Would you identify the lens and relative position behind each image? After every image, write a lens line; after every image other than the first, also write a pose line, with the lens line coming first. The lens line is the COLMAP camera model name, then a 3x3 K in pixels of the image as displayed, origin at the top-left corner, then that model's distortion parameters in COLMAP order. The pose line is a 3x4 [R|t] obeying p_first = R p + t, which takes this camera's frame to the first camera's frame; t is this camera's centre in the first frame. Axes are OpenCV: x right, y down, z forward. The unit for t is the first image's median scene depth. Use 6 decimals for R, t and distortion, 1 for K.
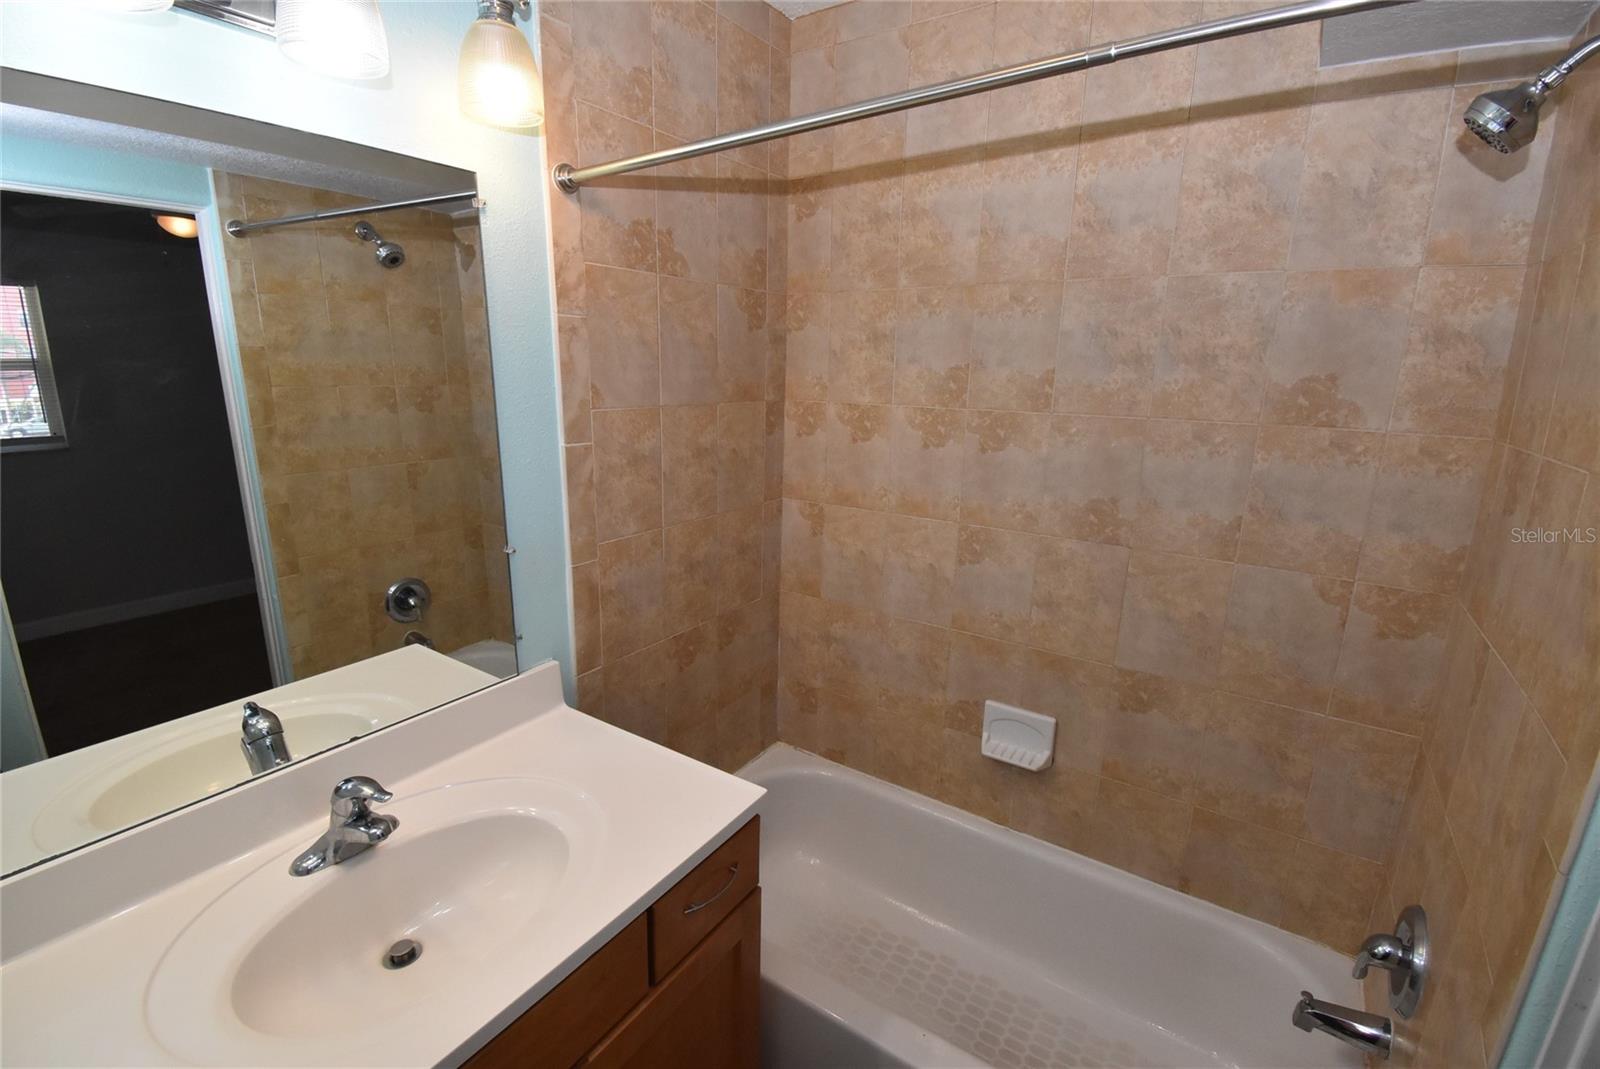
lens RADIAL K [[702.2, 0, 800.0], [0, 702.2, 534.5], [0, 0, 1]] dist [0.020817, -0.026038]
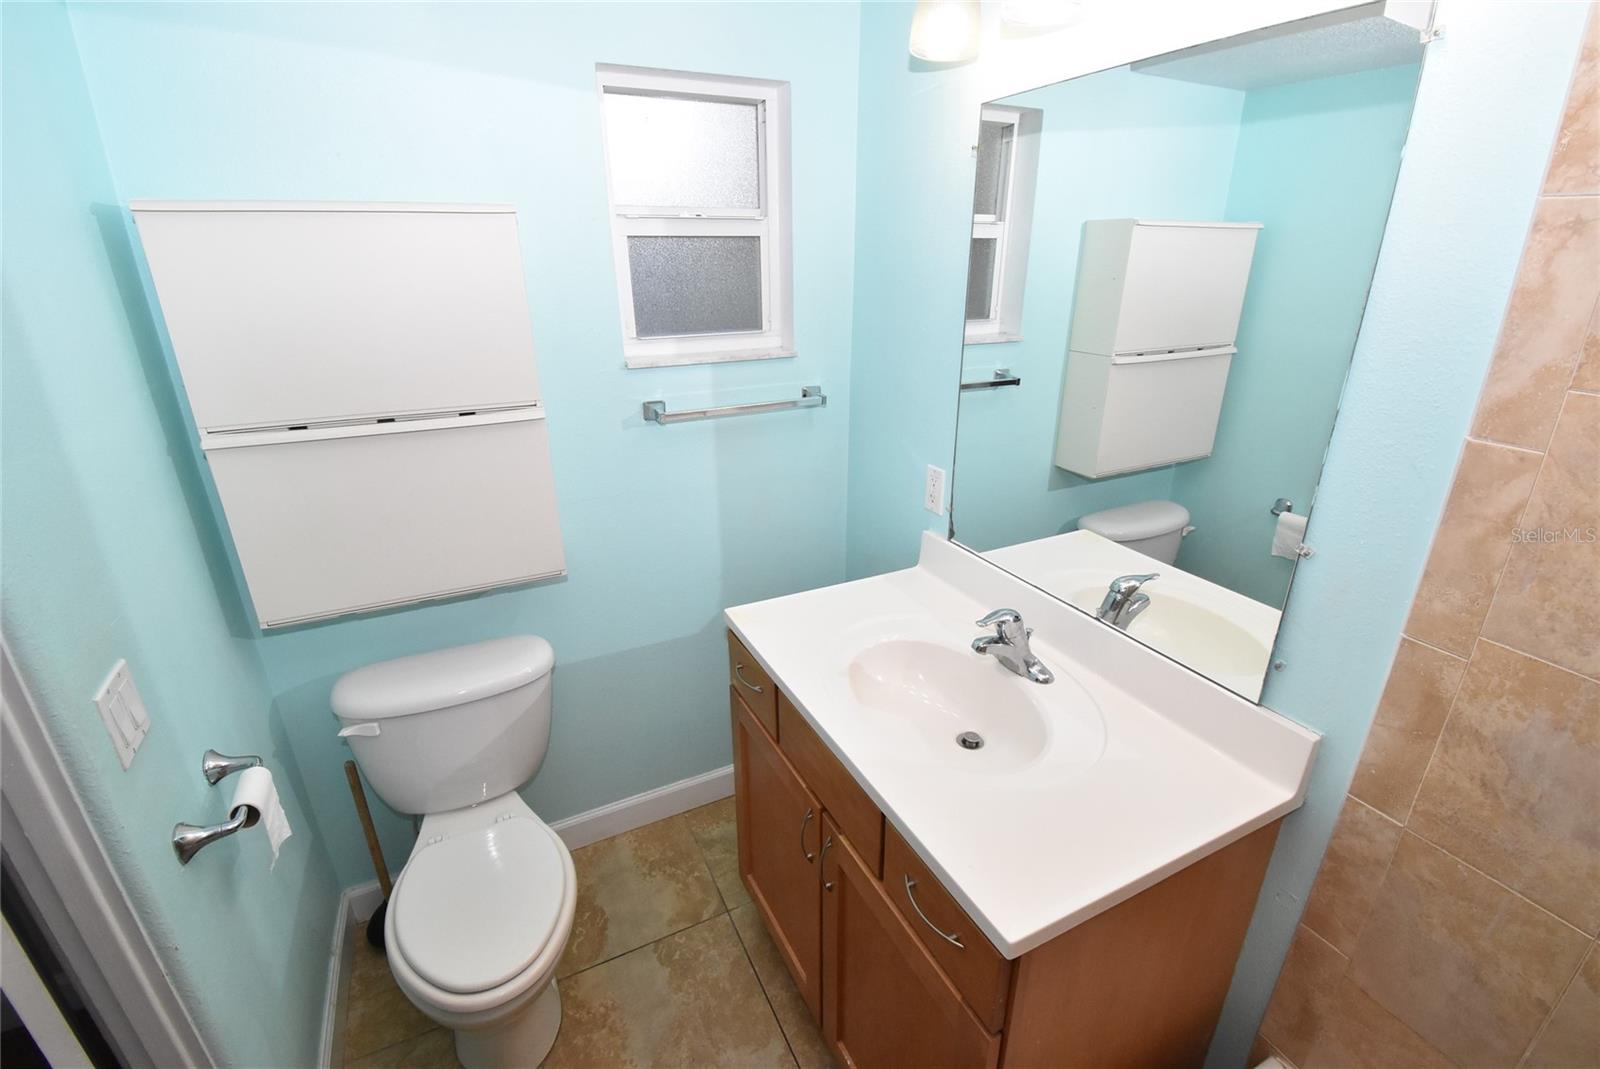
lens RADIAL K [[702.2, 0, 800.0], [0, 702.2, 534.5], [0, 0, 1]] dist [0.020817, -0.026038]
pose [[-0.494273, 0.303784, -0.814499, 0.379230], [-0.210849, 0.867080, 0.451348, -0.185587], [0.843348, 0.394826, -0.364522, 0.726995]]
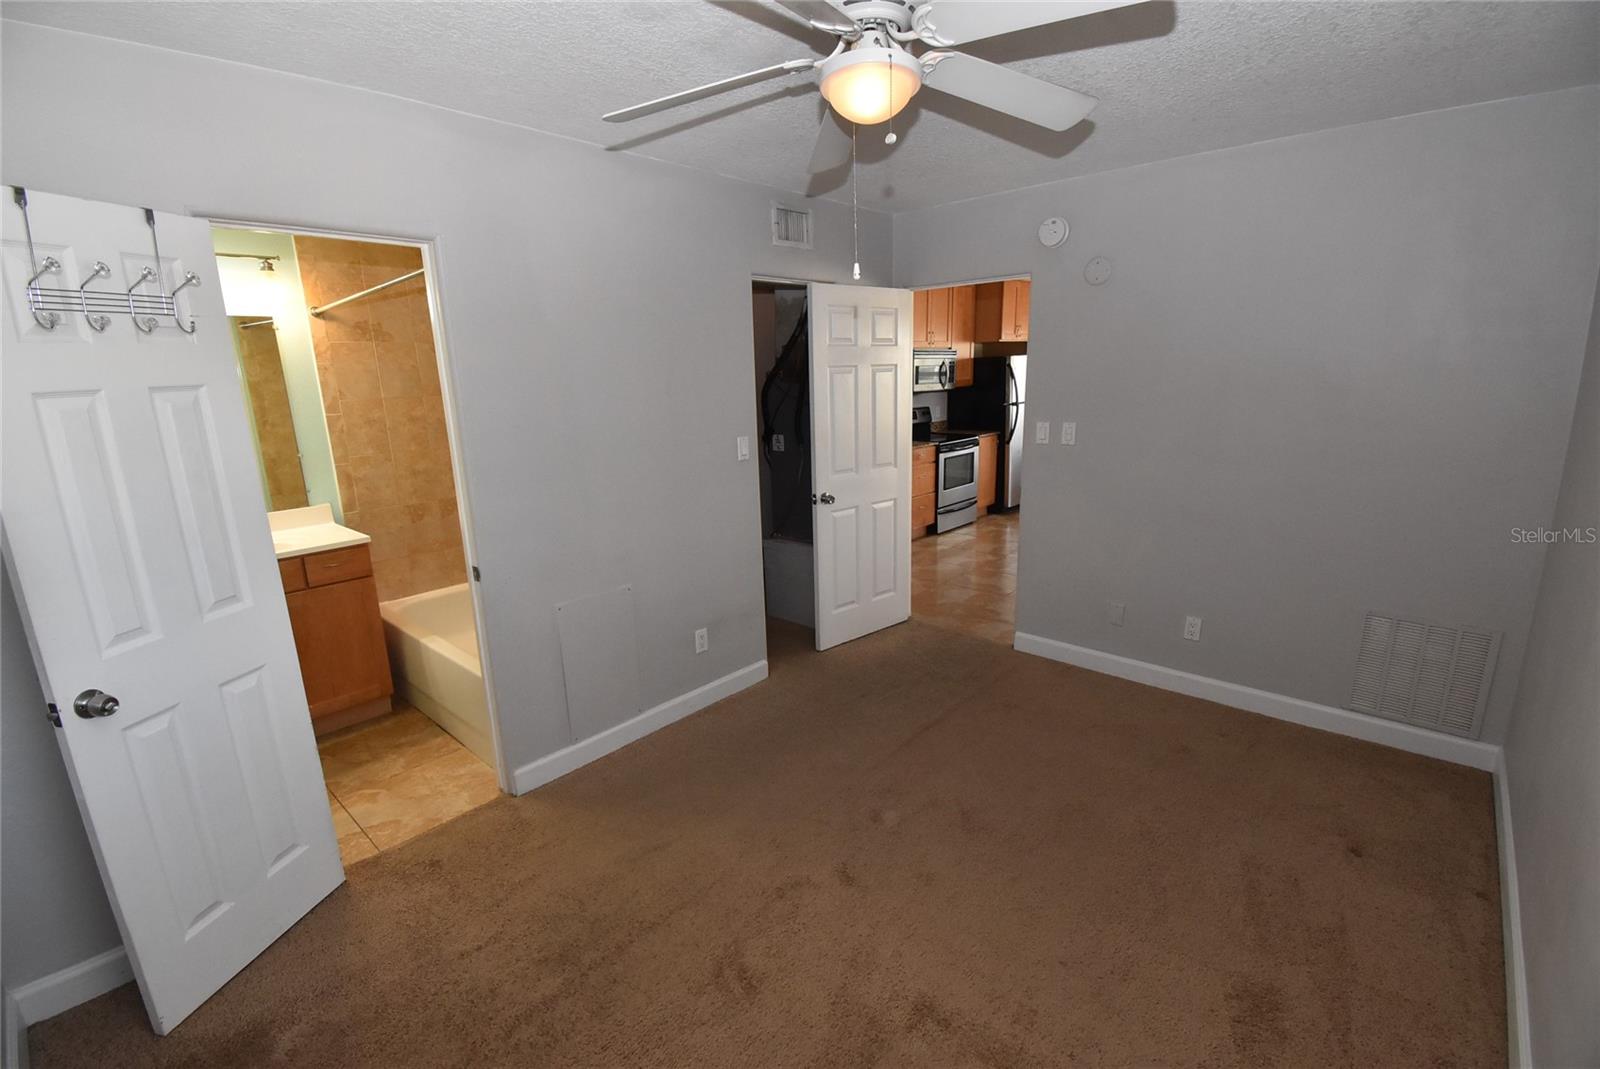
lens RADIAL K [[702.2, 0, 800.0], [0, 702.2, 534.5], [0, 0, 1]] dist [0.020817, -0.026038]
pose [[0.987691, -0.015793, -0.155618, 1.587242], [0.014283, 0.999839, -0.010816, 0.324084], [0.155764, 0.008460, 0.987758, -1.118468]]
